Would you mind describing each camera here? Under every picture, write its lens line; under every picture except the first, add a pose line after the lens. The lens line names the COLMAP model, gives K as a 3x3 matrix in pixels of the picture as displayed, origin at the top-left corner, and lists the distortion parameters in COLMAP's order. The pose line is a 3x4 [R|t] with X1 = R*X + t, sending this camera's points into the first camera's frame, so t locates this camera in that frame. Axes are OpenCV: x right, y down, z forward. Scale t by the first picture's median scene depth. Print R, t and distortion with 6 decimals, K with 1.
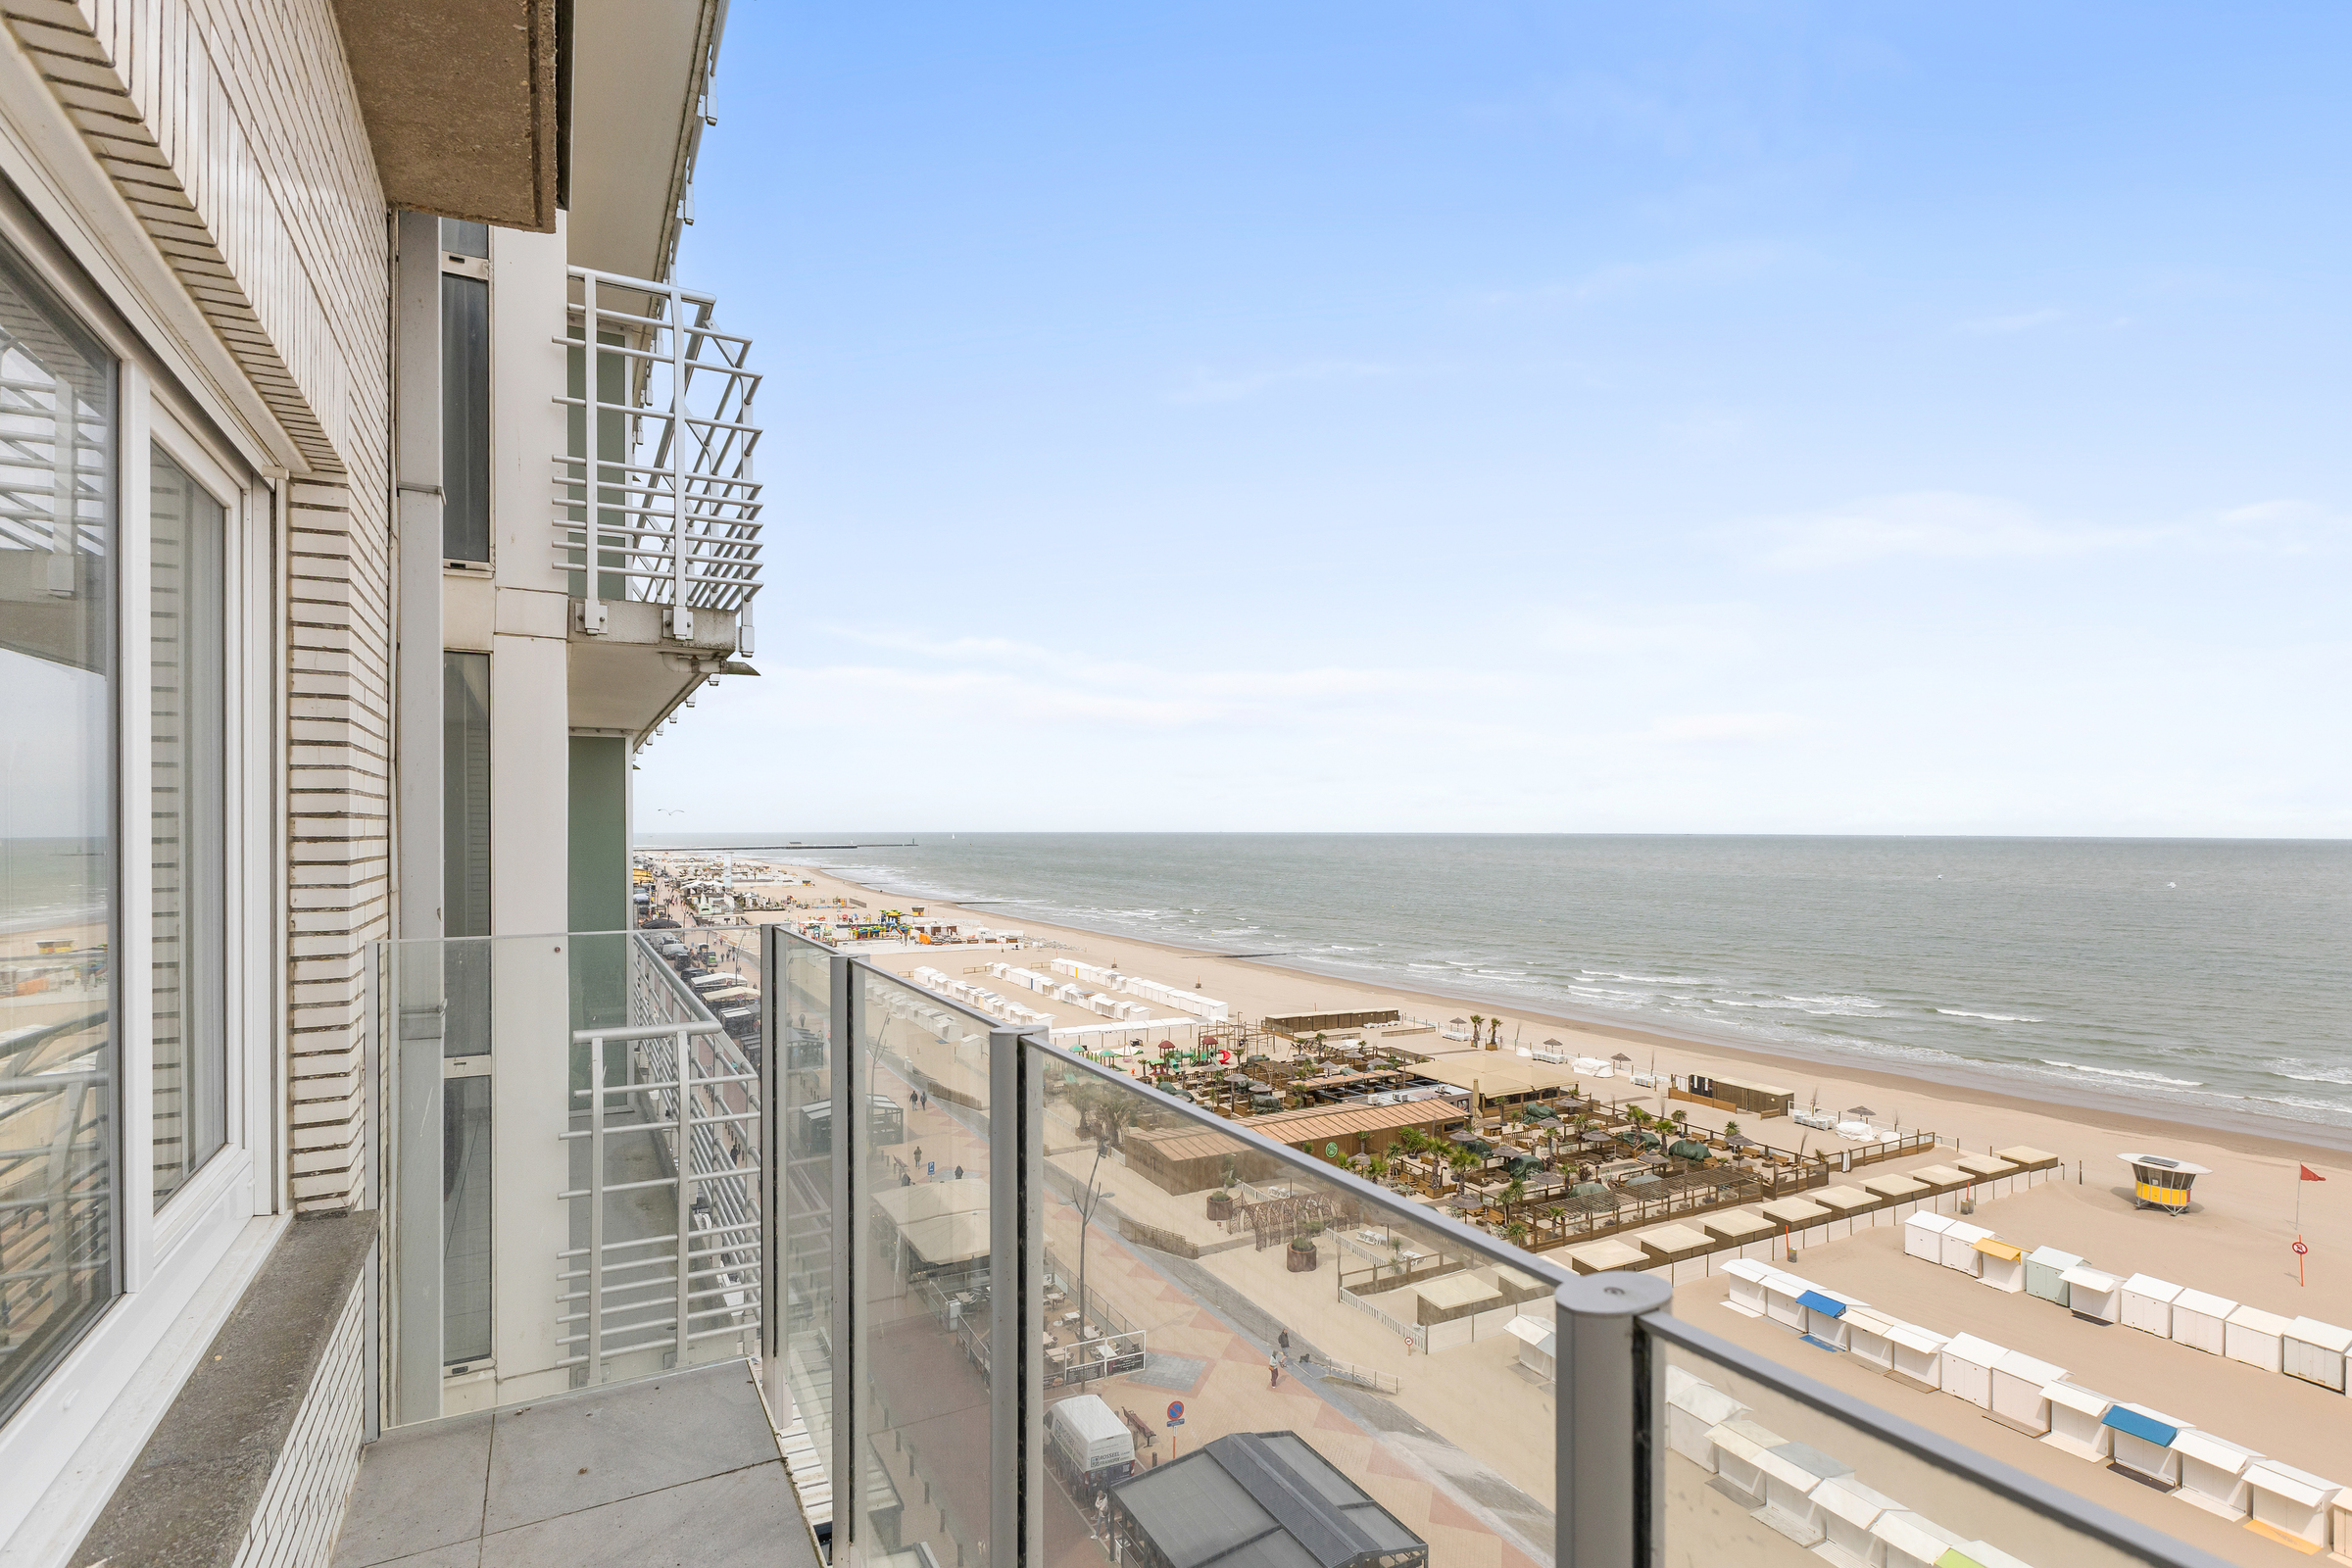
lens RADIAL K [[1109.9, 0, 1099.1], [0, 1109.9, 819.8], [0, 0, 1]] dist [0.000768, -0.001440]
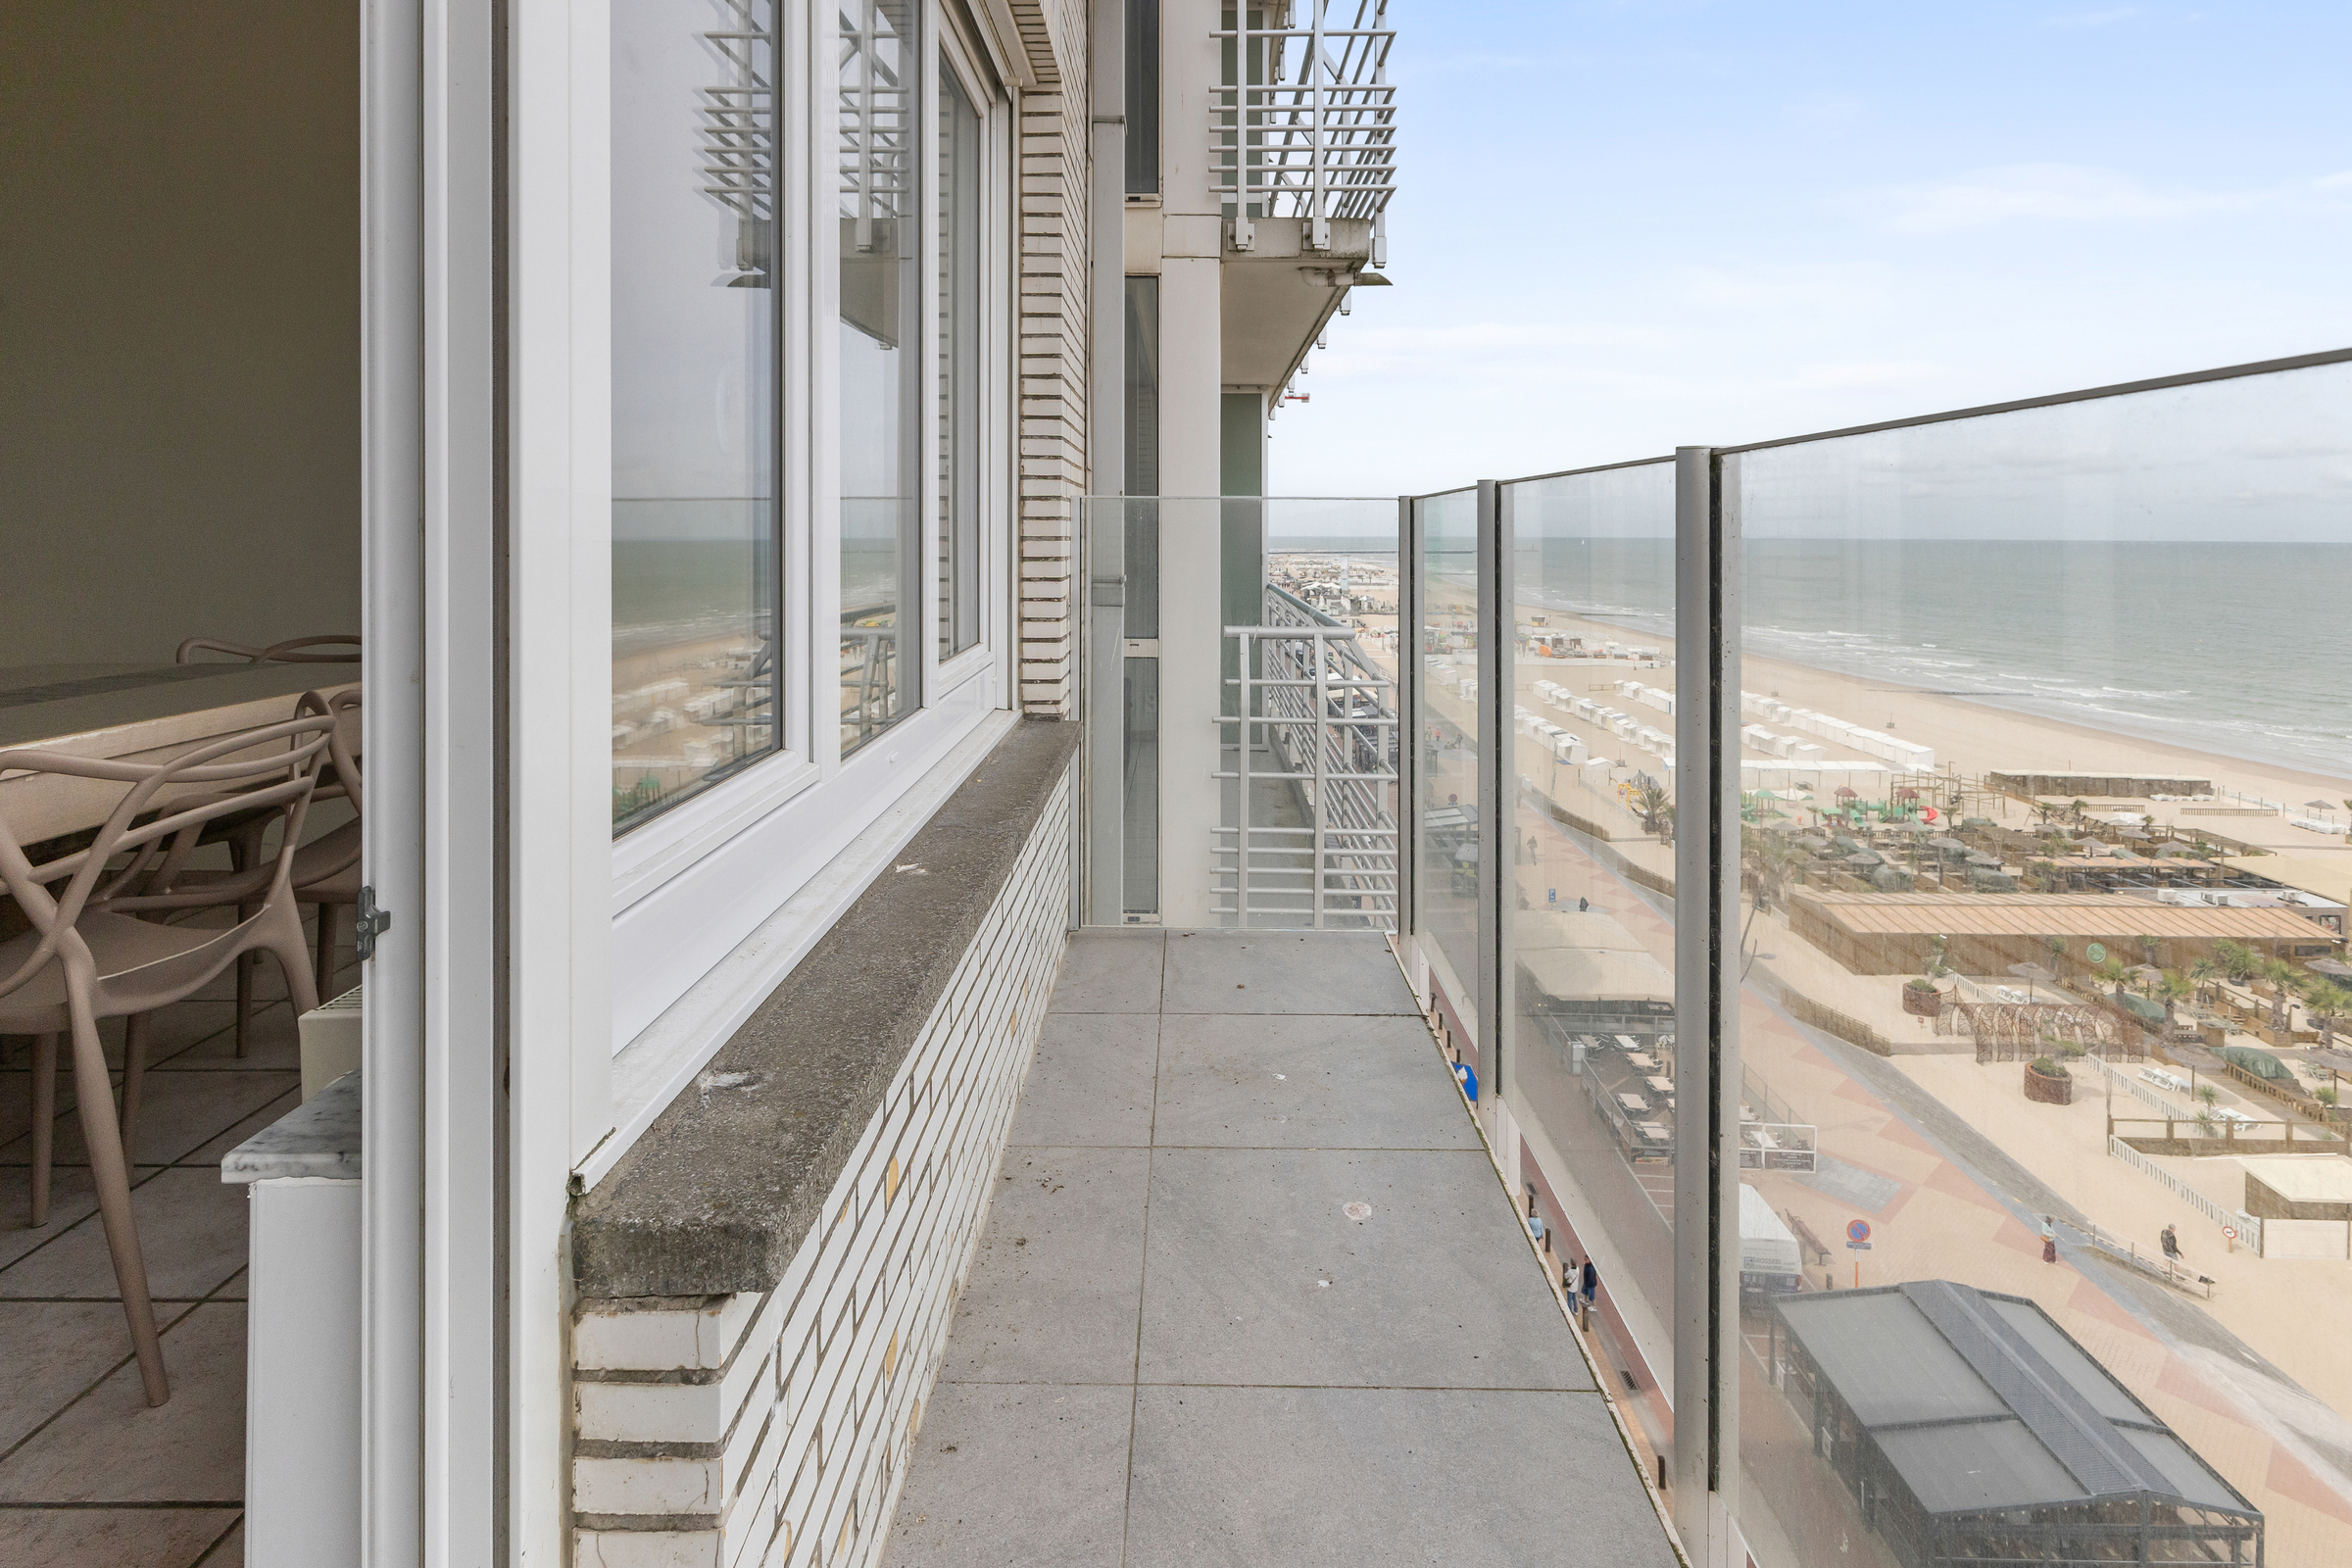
lens RADIAL K [[1109.9, 0, 1099.1], [0, 1109.9, 819.8], [0, 0, 1]] dist [0.000768, -0.001440]
pose [[0.880085, -0.000745, -0.474815, -0.038333], [0.000090, 0.999999, -0.001403, 0.226869], [0.474815, 0.001192, 0.880085, -0.010326]]
